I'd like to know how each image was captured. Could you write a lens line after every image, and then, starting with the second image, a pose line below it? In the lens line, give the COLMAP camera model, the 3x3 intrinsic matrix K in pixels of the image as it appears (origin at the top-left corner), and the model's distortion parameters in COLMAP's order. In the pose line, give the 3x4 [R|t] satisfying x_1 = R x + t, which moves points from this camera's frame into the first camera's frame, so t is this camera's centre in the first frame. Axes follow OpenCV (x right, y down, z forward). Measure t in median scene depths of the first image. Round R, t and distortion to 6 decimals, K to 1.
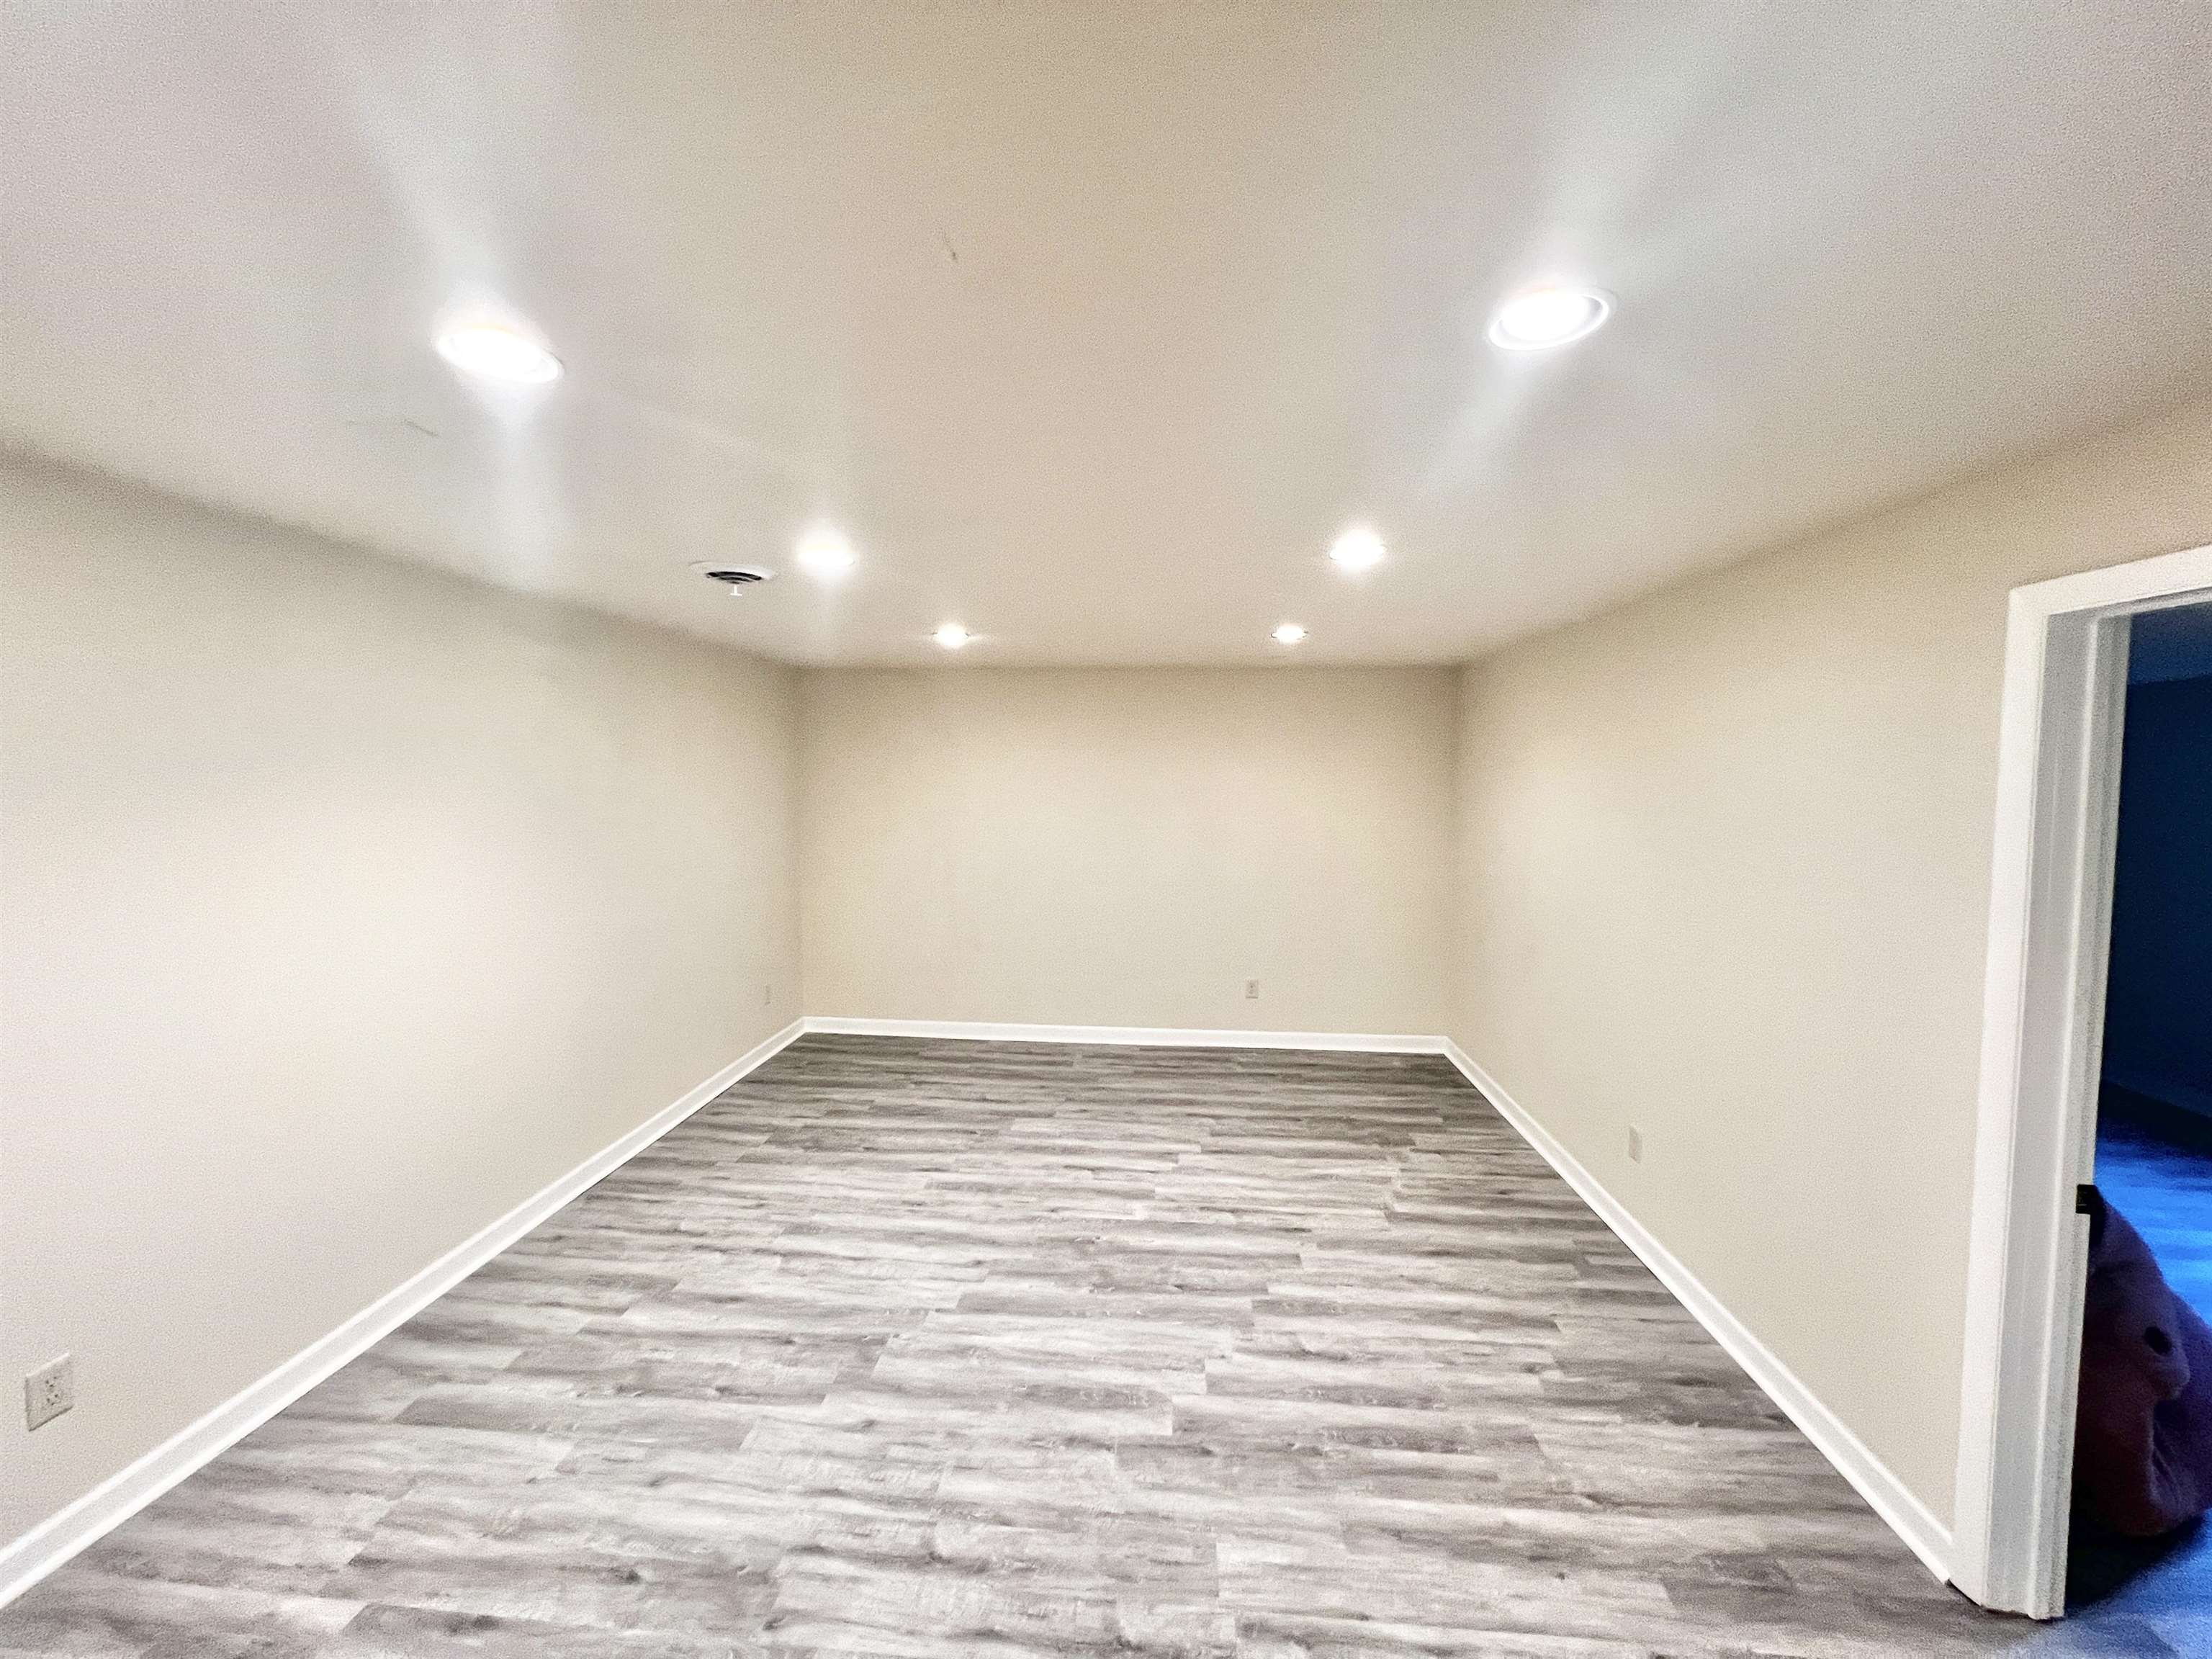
lens RADIAL K [[888.7, 0, 1102.3], [0, 888.7, 829.7], [0, 0, 1]] dist [0.000599, 0.000819]
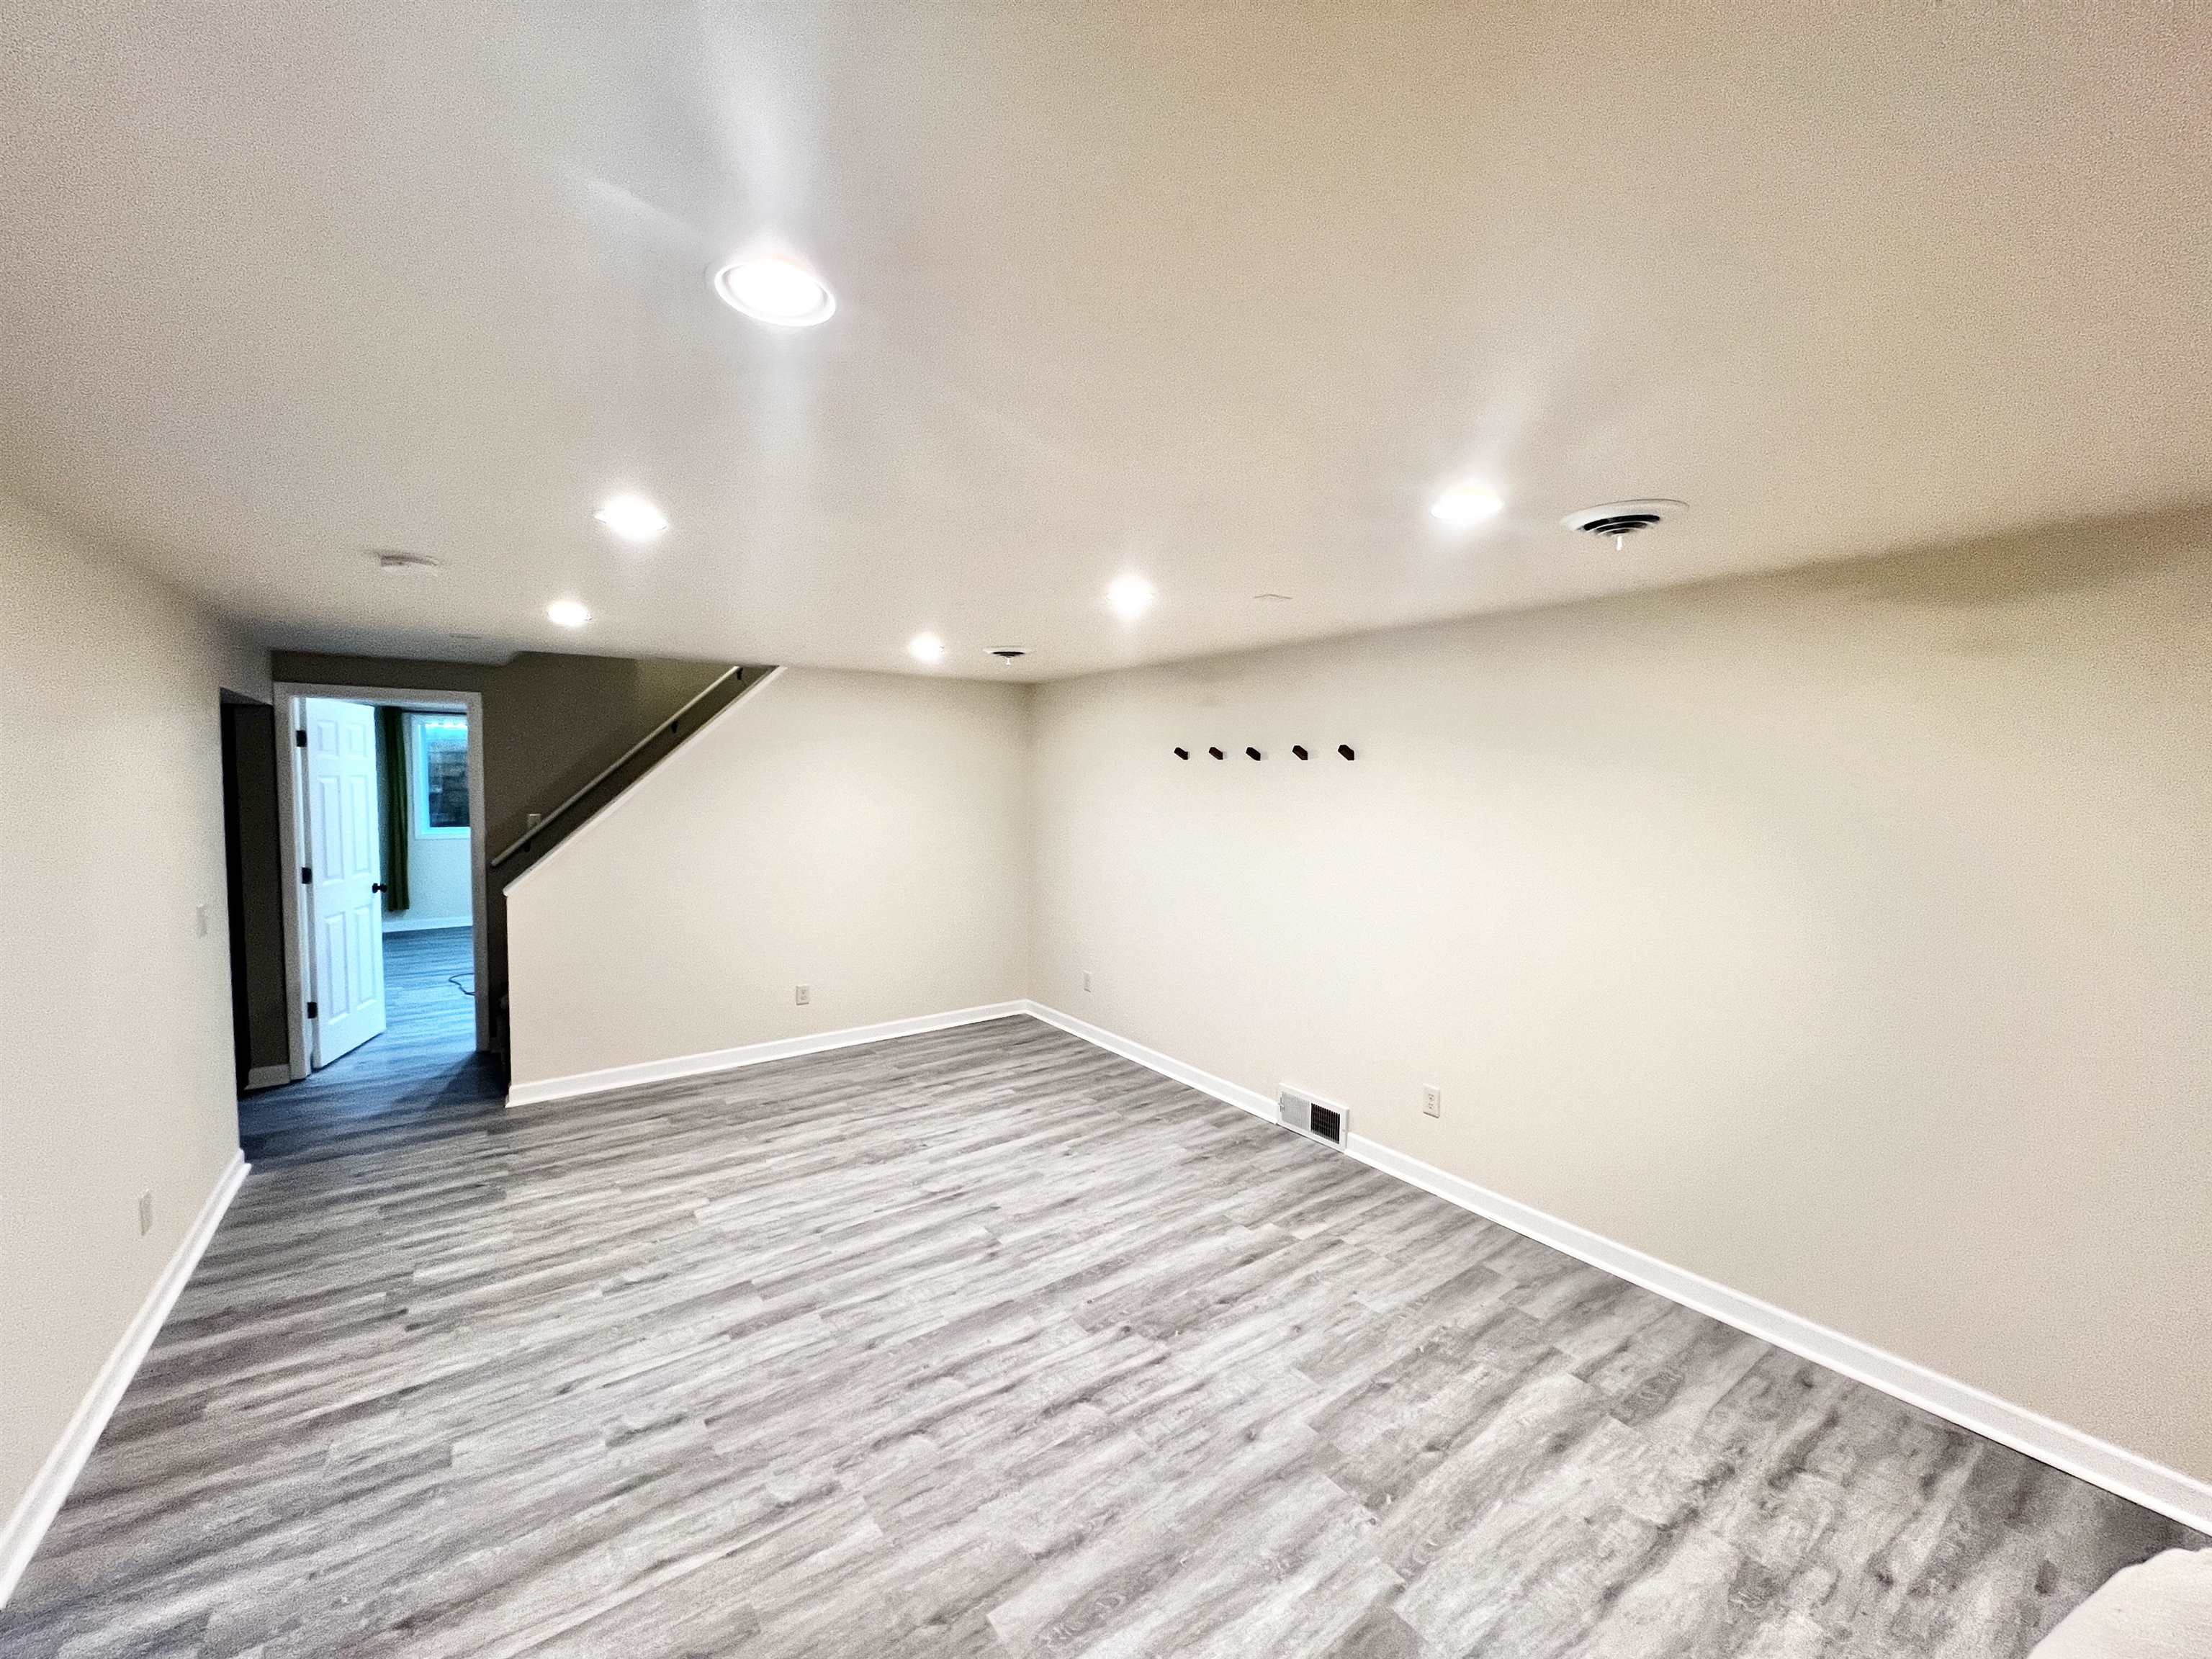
lens RADIAL K [[887.1, 0, 1108.0], [0, 887.1, 824.5], [0, 0, 1]] dist [0.000046, 0.000015]
pose [[-0.763350, 0.020866, -0.645648, 0.513757], [-0.056681, 0.993460, 0.099120, -0.106790], [0.643494, 0.112259, -0.757175, 1.662290]]
